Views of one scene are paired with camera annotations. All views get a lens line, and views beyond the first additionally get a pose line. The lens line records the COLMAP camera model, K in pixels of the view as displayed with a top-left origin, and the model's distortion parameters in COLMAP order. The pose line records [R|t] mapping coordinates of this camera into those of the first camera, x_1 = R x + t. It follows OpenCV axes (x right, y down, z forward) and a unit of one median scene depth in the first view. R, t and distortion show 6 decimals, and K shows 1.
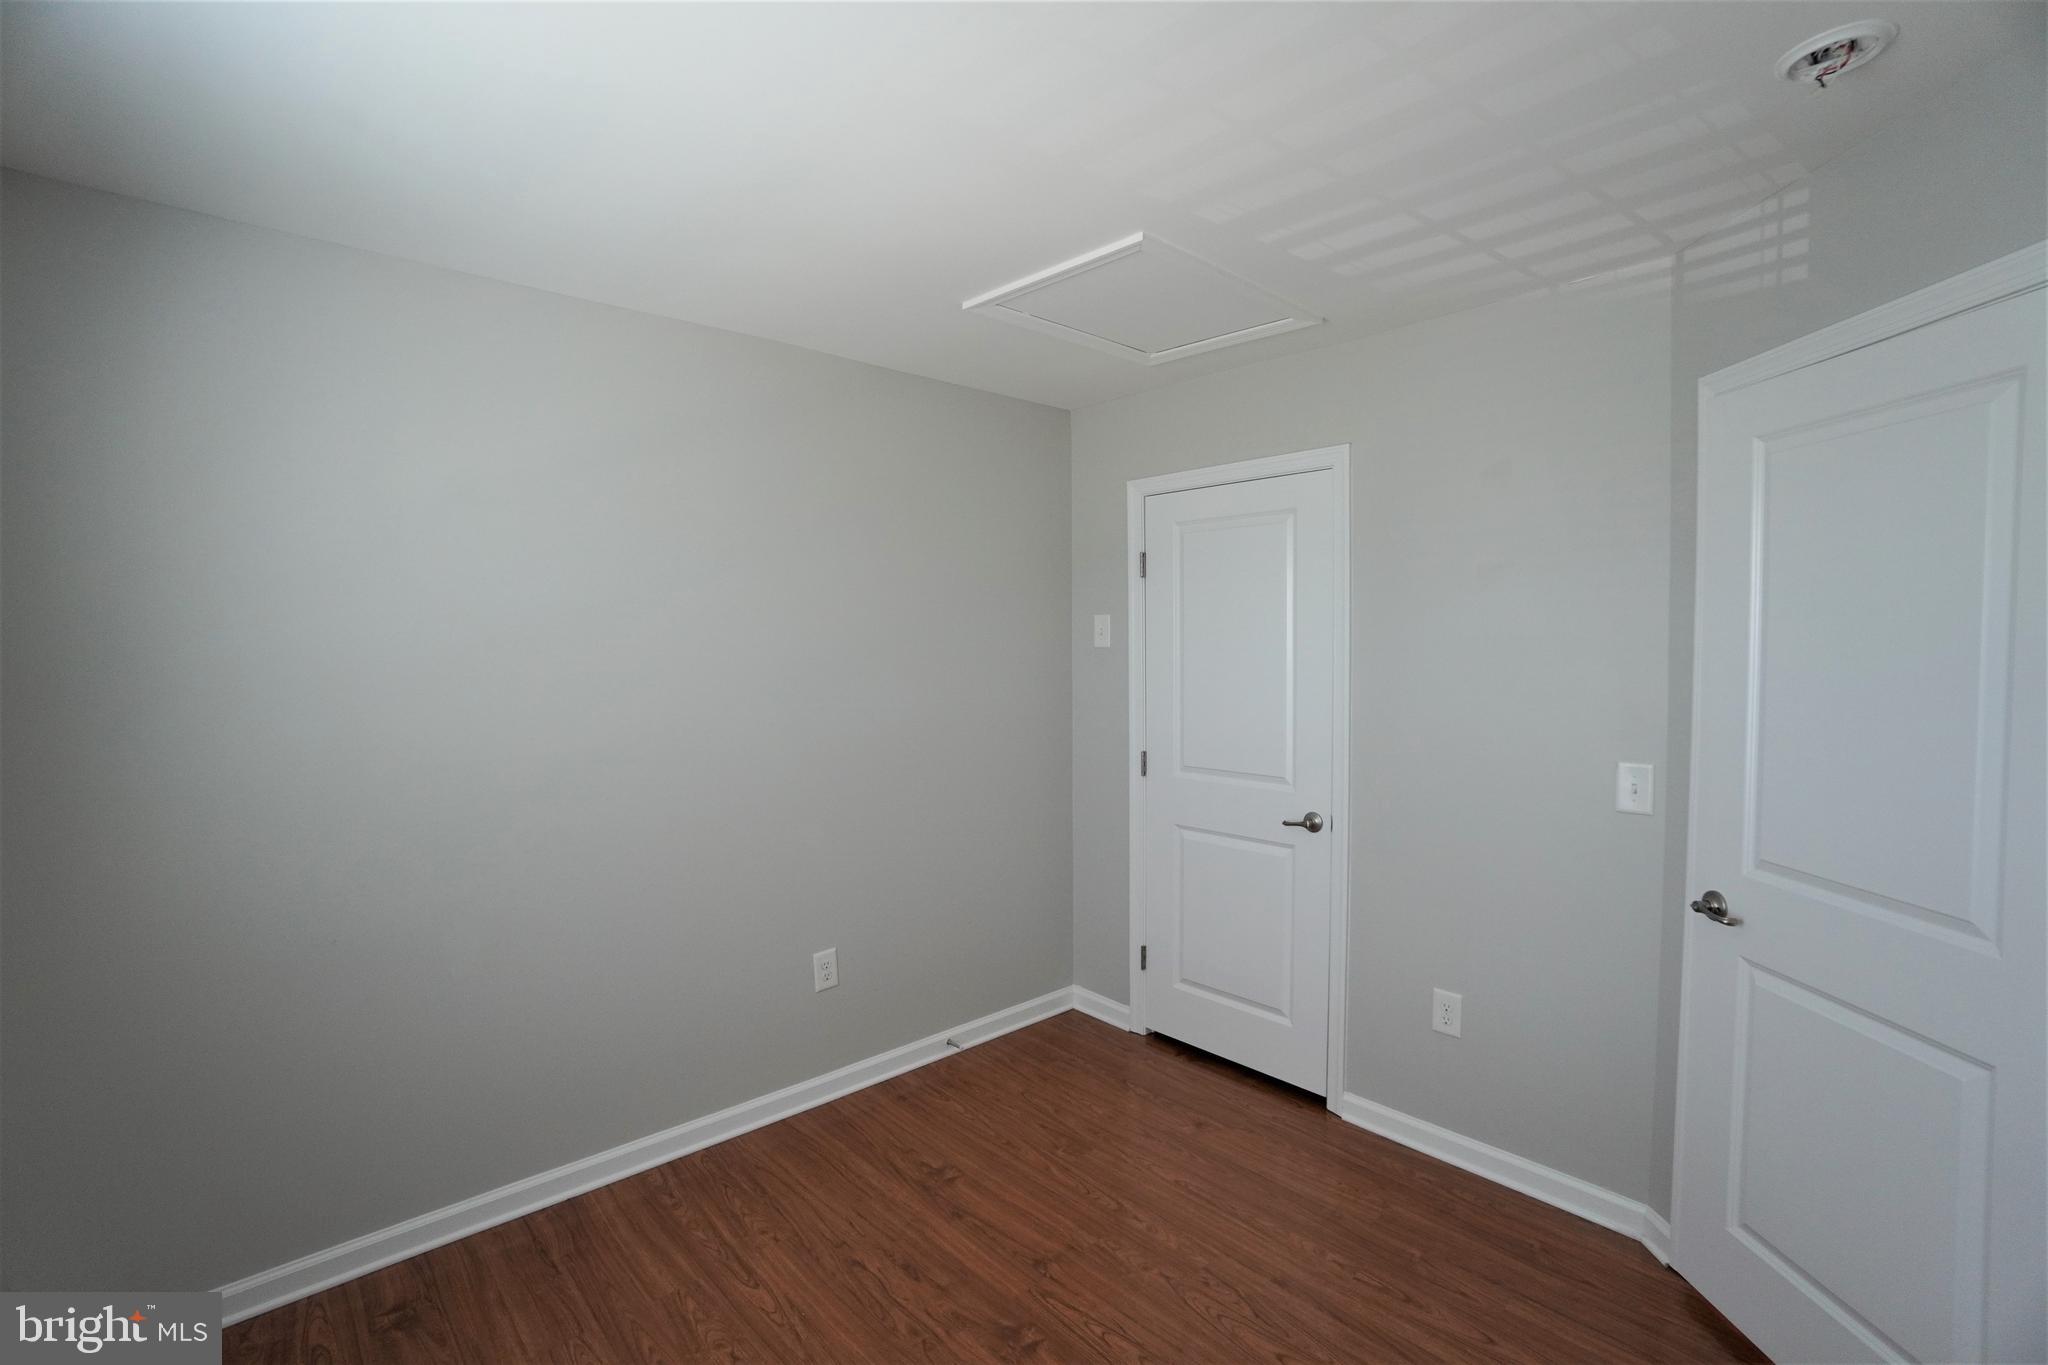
lens RADIAL K [[904.2, 0, 1012.5], [0, 904.2, 676.1], [0, 0, 1]] dist [-0.059593, 0.023588]
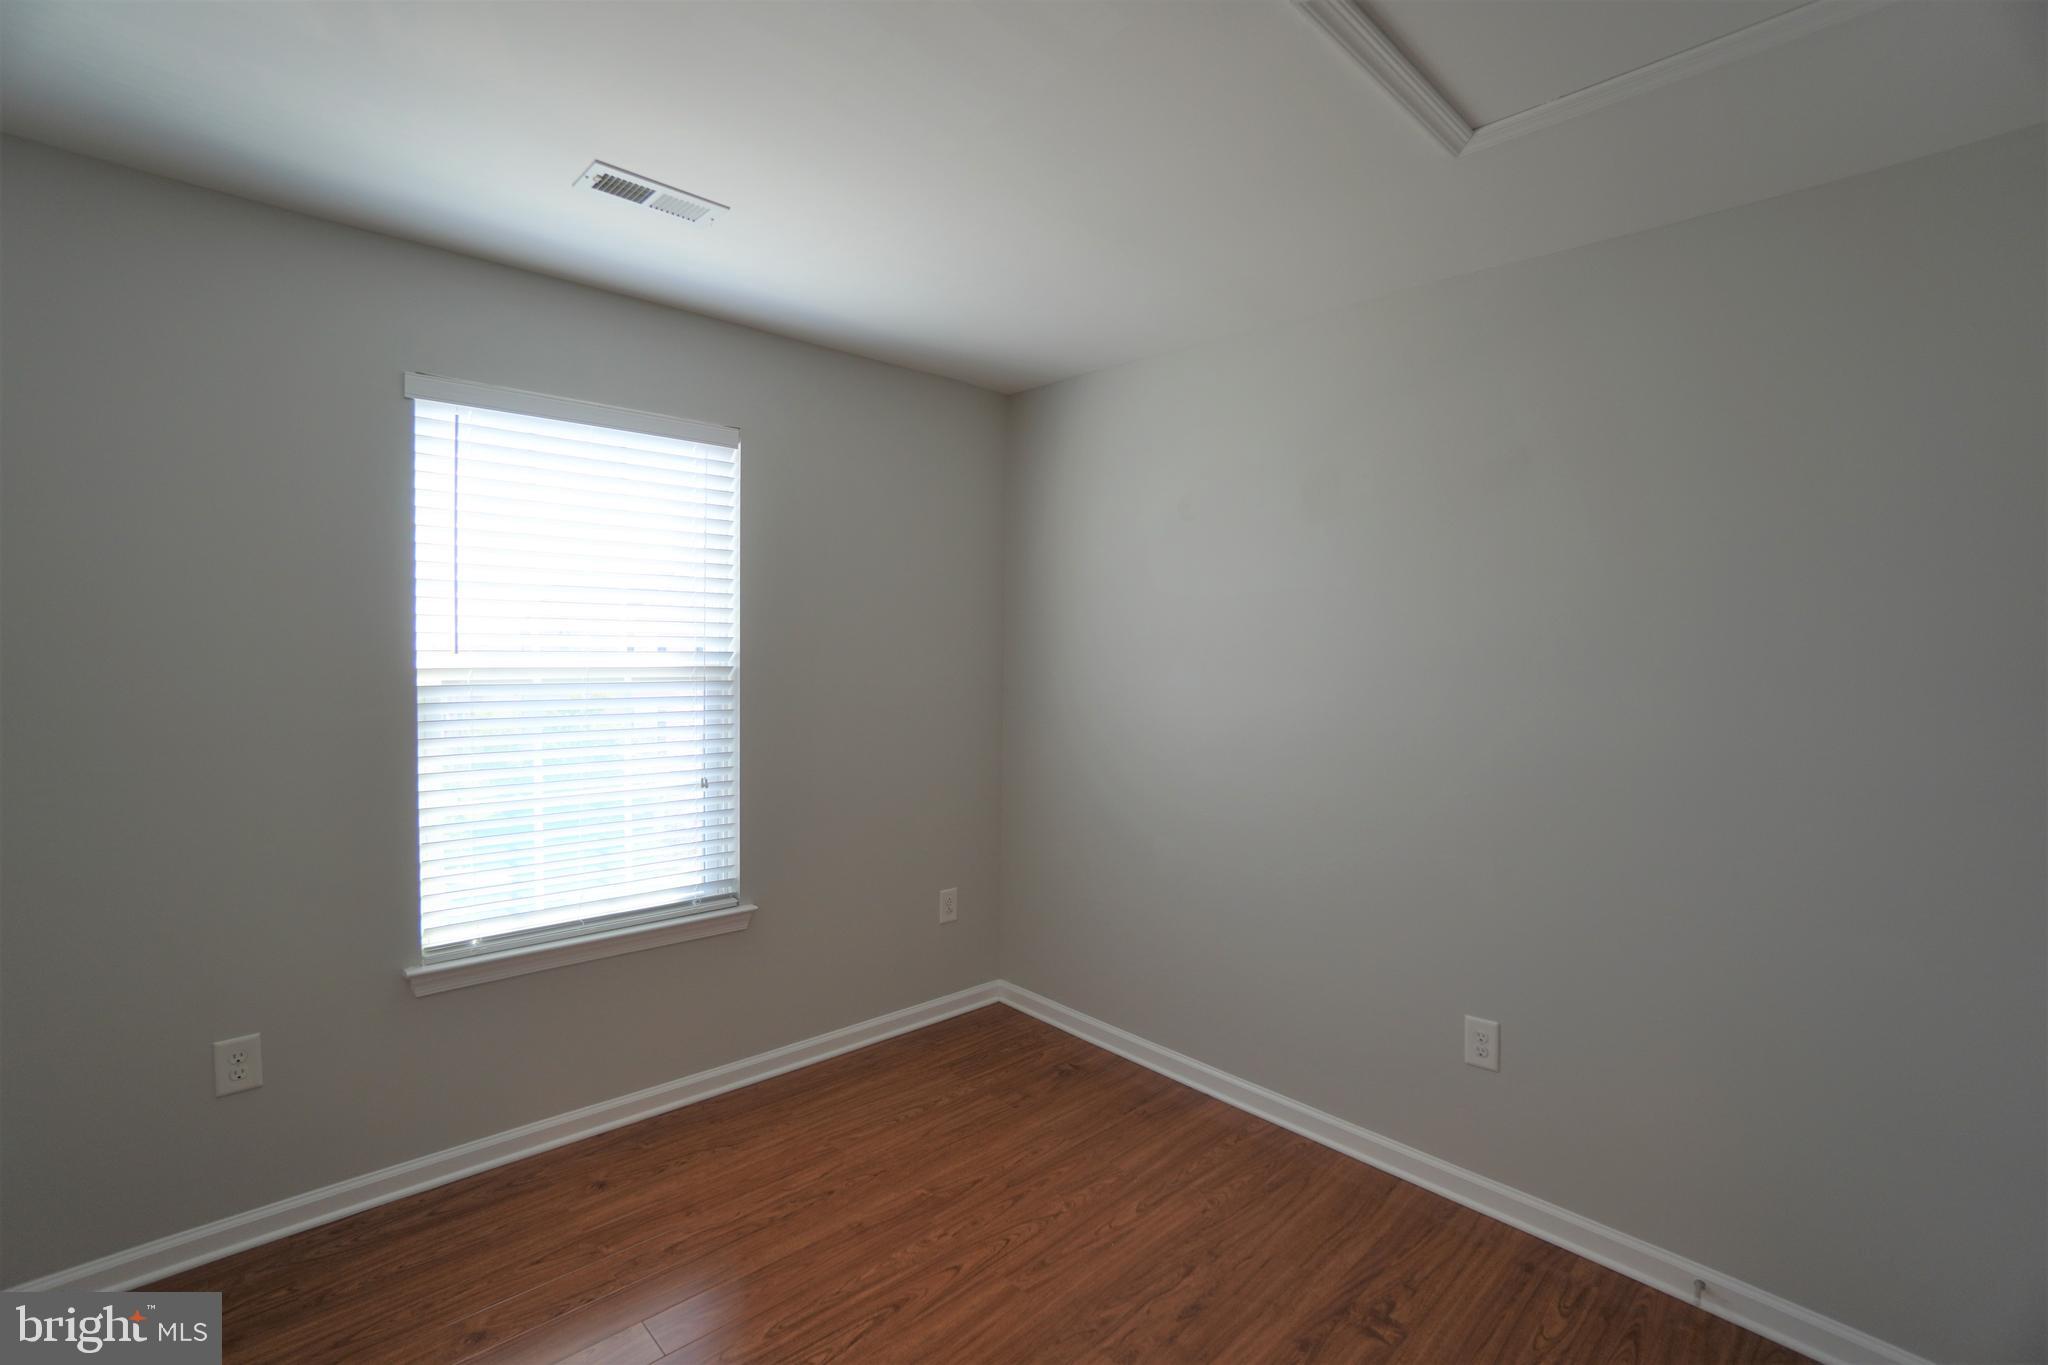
lens RADIAL K [[904.2, 0, 1012.5], [0, 904.2, 676.1], [0, 0, 1]] dist [-0.059593, 0.023588]
pose [[0.030161, 0.038496, -0.998803, 0.734505], [-0.062359, 0.997384, 0.036558, 0.002845], [0.997598, 0.061181, 0.032482, 0.728097]]
